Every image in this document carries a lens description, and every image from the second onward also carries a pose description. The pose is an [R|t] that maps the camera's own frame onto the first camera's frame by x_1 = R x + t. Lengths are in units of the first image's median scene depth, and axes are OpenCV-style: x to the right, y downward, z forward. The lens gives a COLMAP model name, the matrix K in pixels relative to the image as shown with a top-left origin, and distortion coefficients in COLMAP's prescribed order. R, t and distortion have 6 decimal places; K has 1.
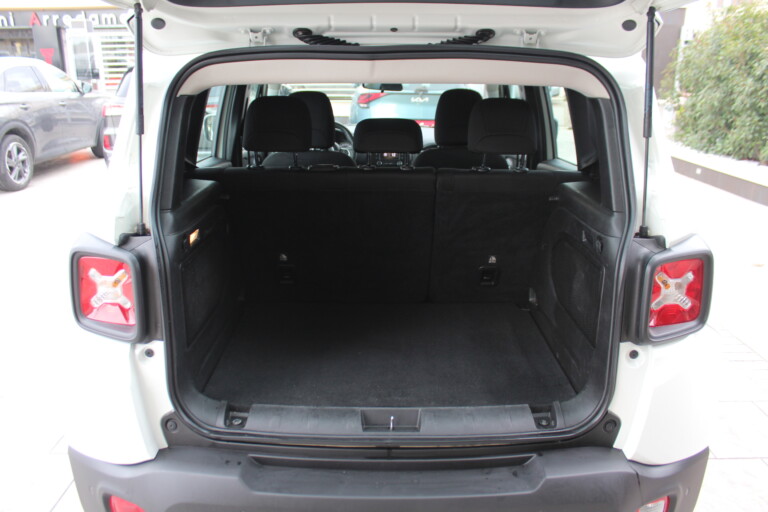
lens RADIAL K [[636.8, 0, 382.0], [0, 636.8, 259.4], [0, 0, 1]] dist [-0.150316, 0.104639]
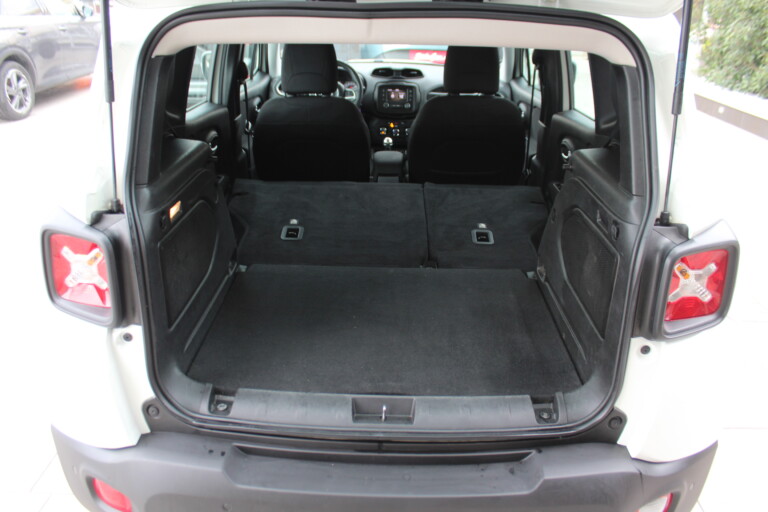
lens RADIAL K [[636.8, 0, 381.7], [0, 636.8, 258.8], [0, 0, 1]] dist [-0.150316, 0.104639]
pose [[0.999652, 0.020578, -0.016510, 0.022996], [-0.018526, 0.993072, 0.116036, -0.080971], [0.018784, -0.115689, 0.993108, 0.084729]]
